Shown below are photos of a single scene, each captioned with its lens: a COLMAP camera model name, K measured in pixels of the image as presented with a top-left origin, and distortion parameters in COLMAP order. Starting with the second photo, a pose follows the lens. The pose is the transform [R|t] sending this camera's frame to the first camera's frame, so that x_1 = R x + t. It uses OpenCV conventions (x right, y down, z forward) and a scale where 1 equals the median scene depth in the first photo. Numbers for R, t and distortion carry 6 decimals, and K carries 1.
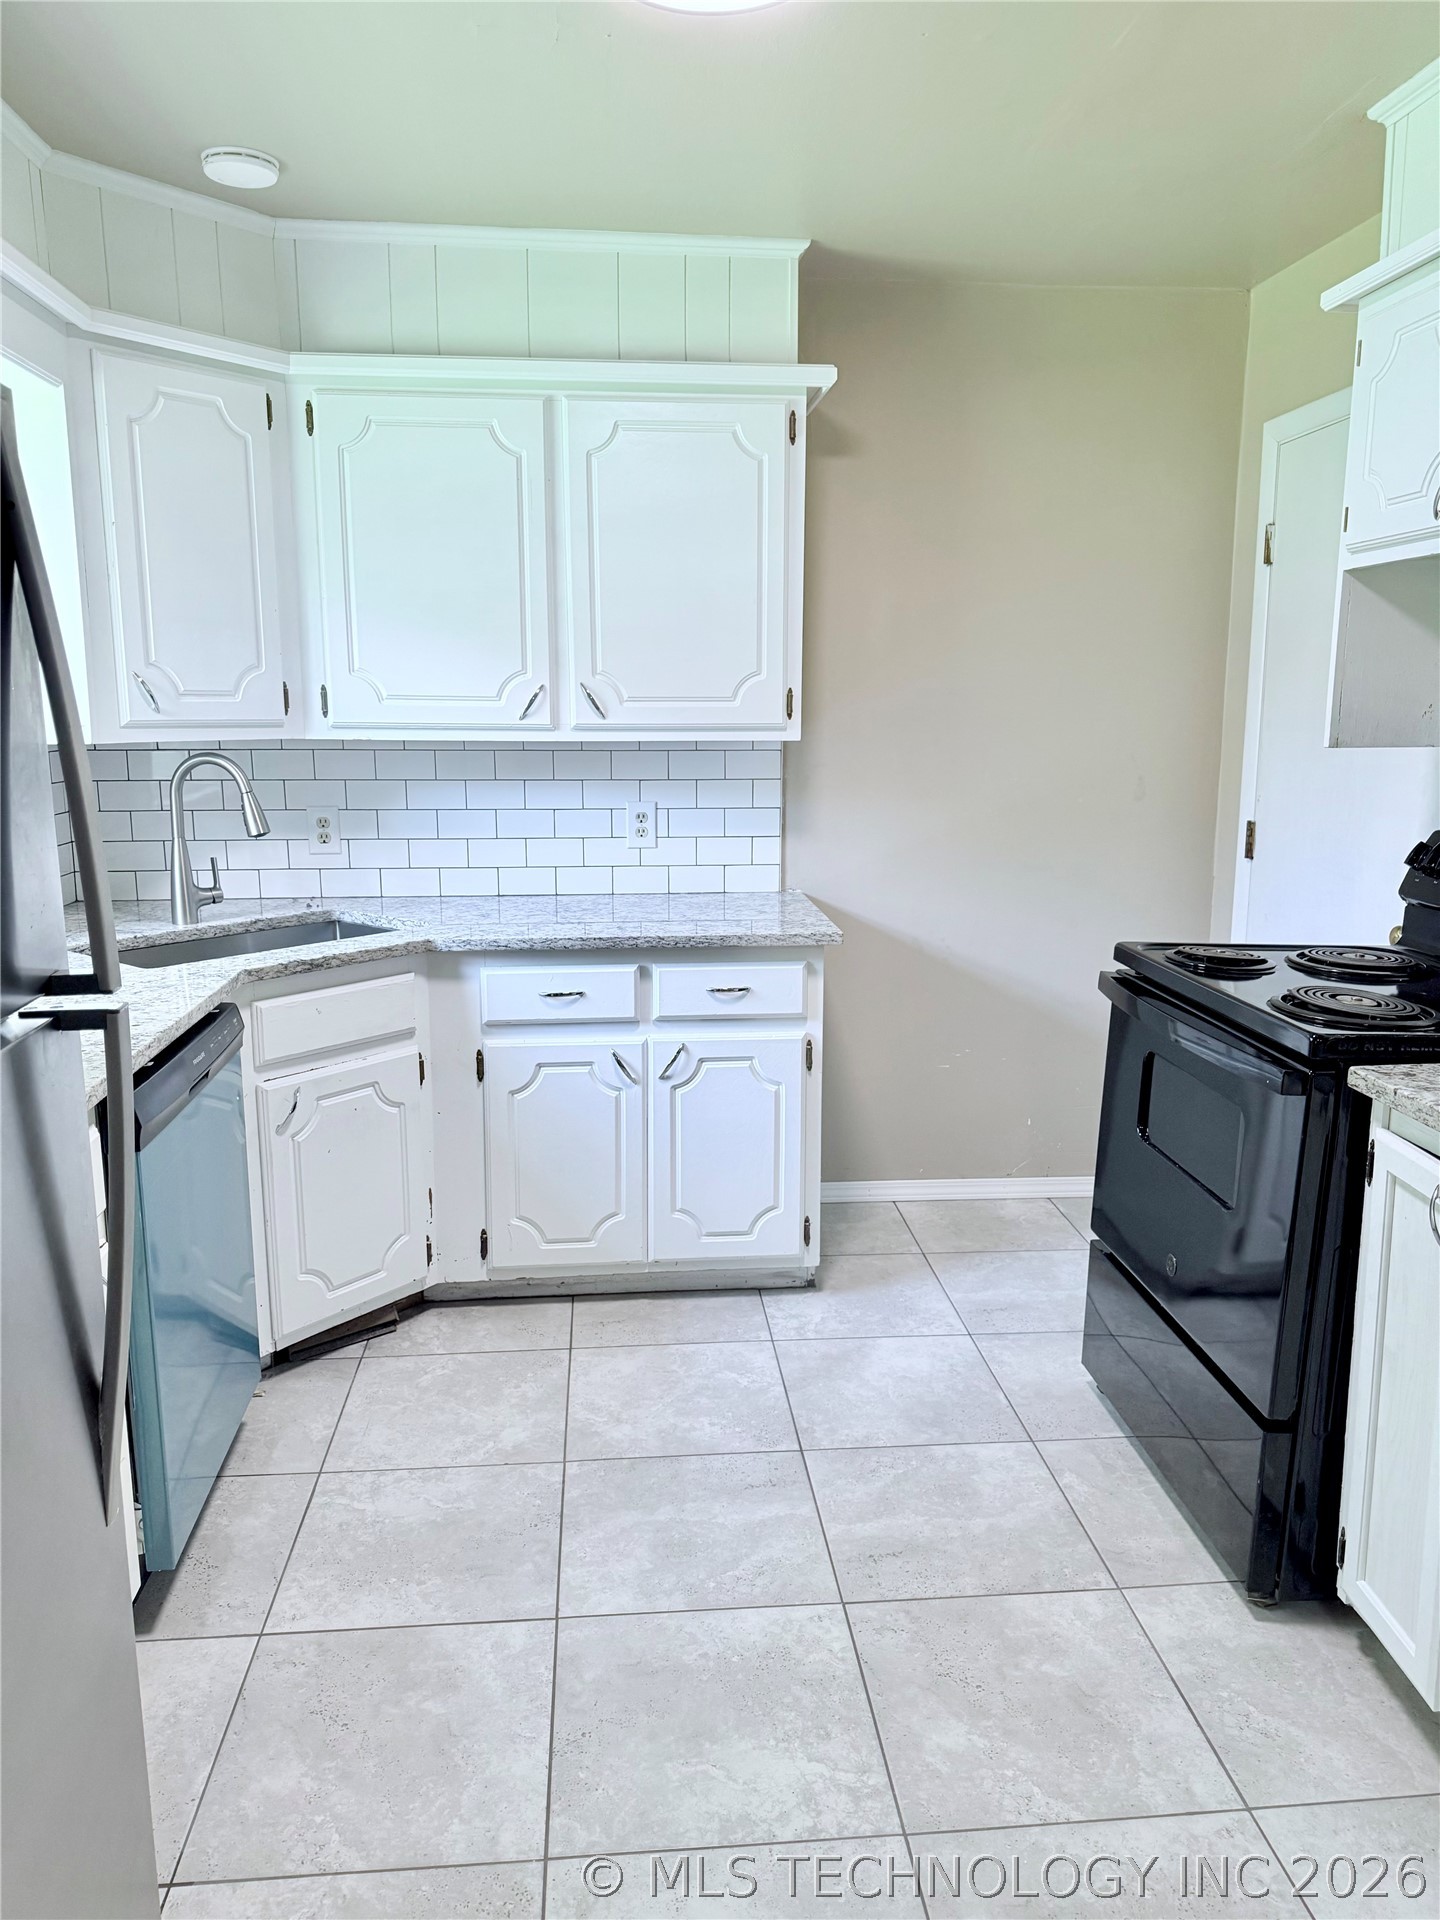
lens RADIAL K [[1339.6, 0, 720.0], [0, 1339.6, 960.0], [0, 0, 1]] dist [0.147824, -0.286849]
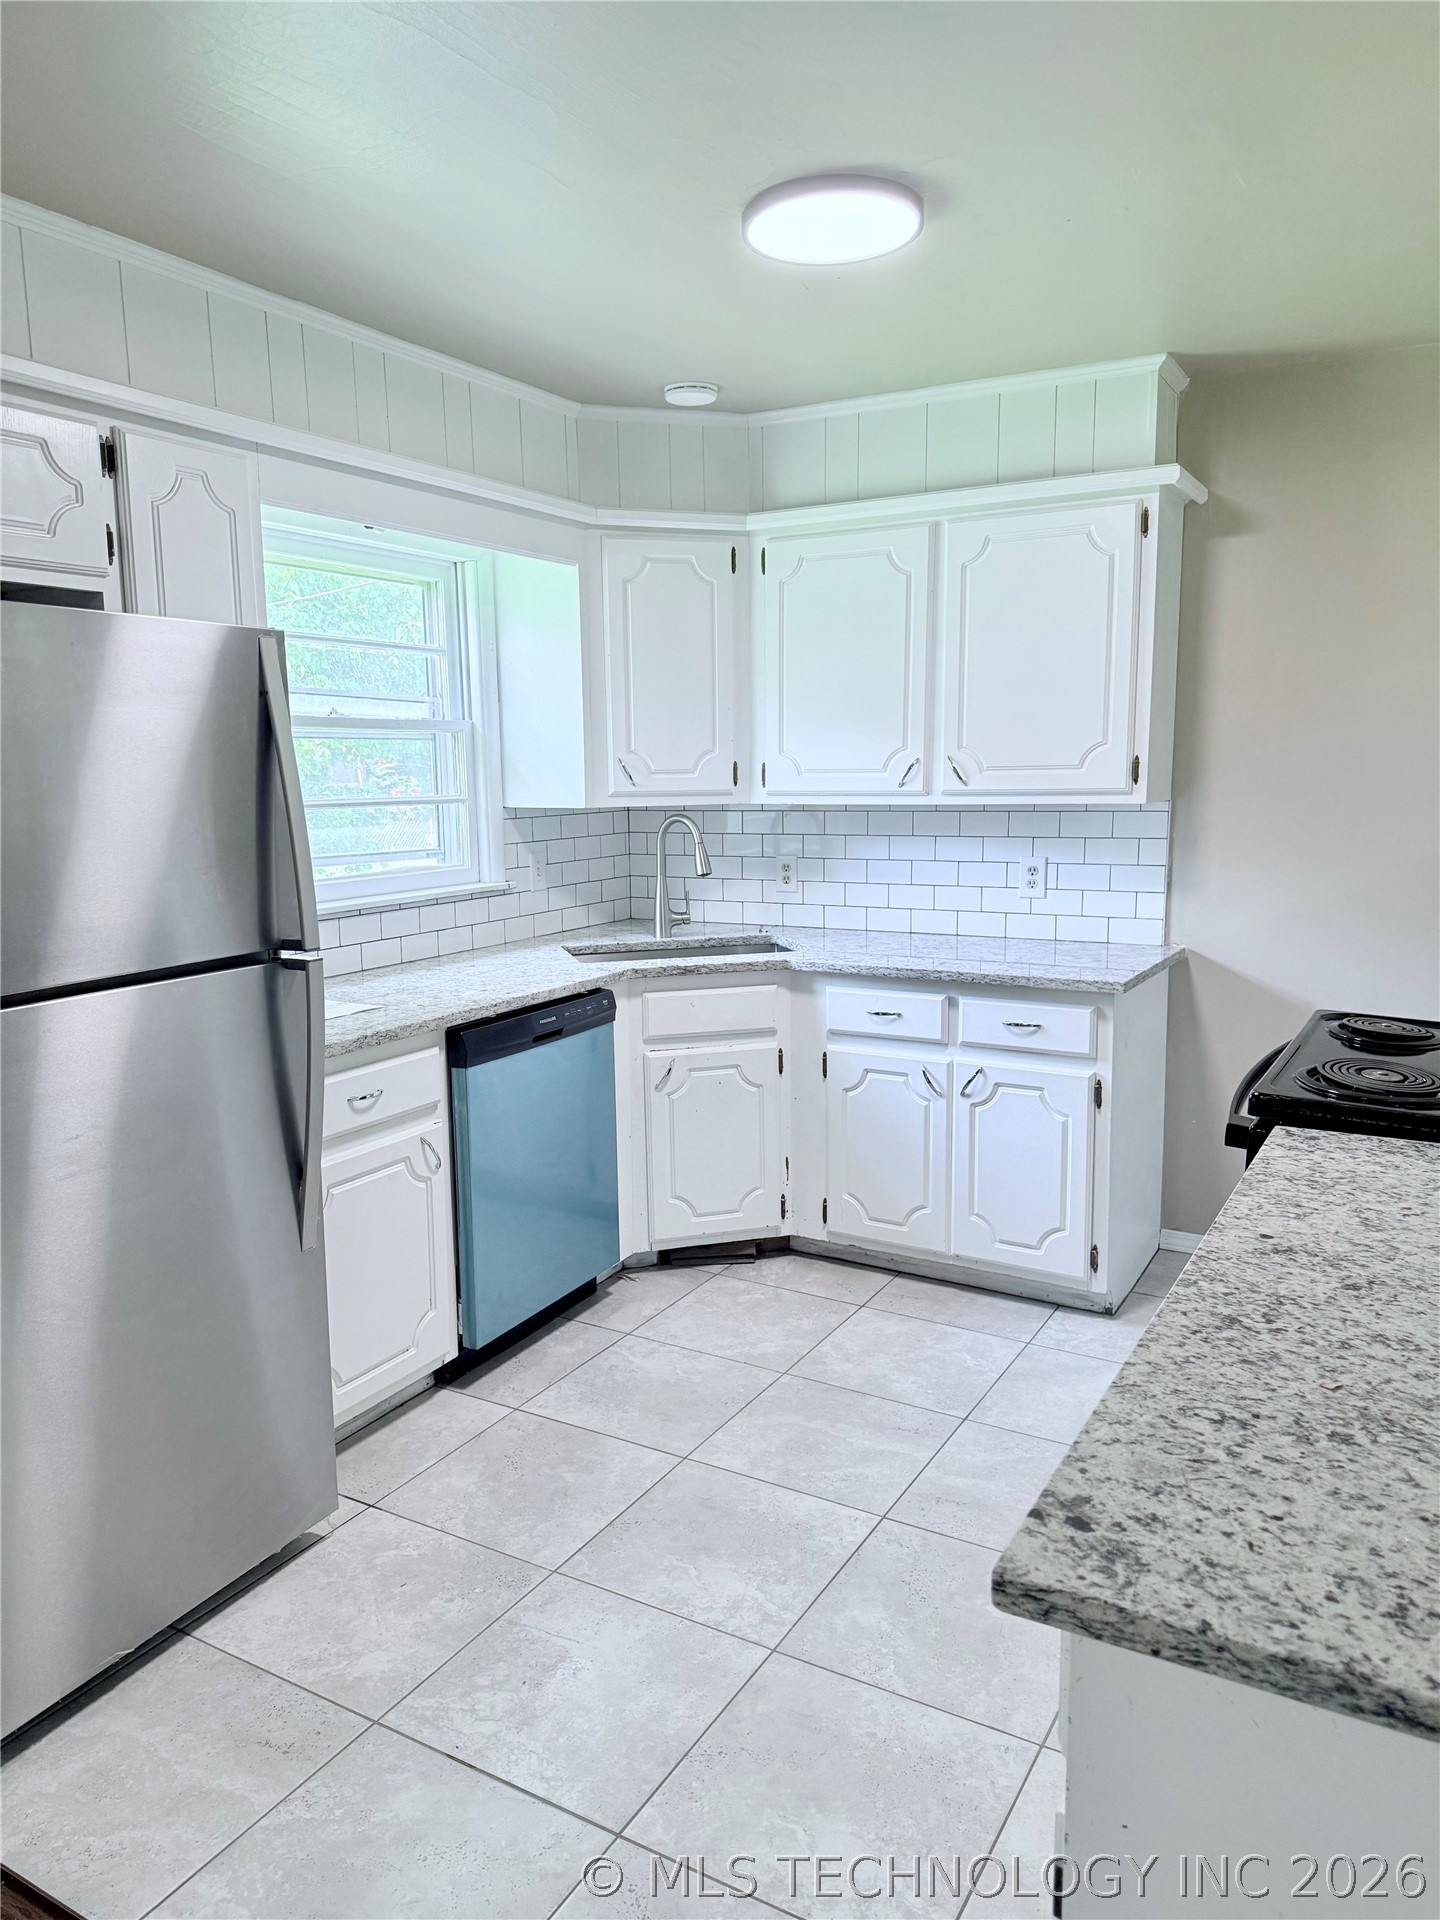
lens RADIAL K [[1339.6, 0, 720.0], [0, 1339.6, 960.0], [0, 0, 1]] dist [0.147824, -0.286849]
pose [[0.815424, 0.073735, -0.574148, 0.442549], [-0.093331, 0.995624, -0.004689, -0.003001], [0.571290, 0.057409, 0.818738, -0.075352]]
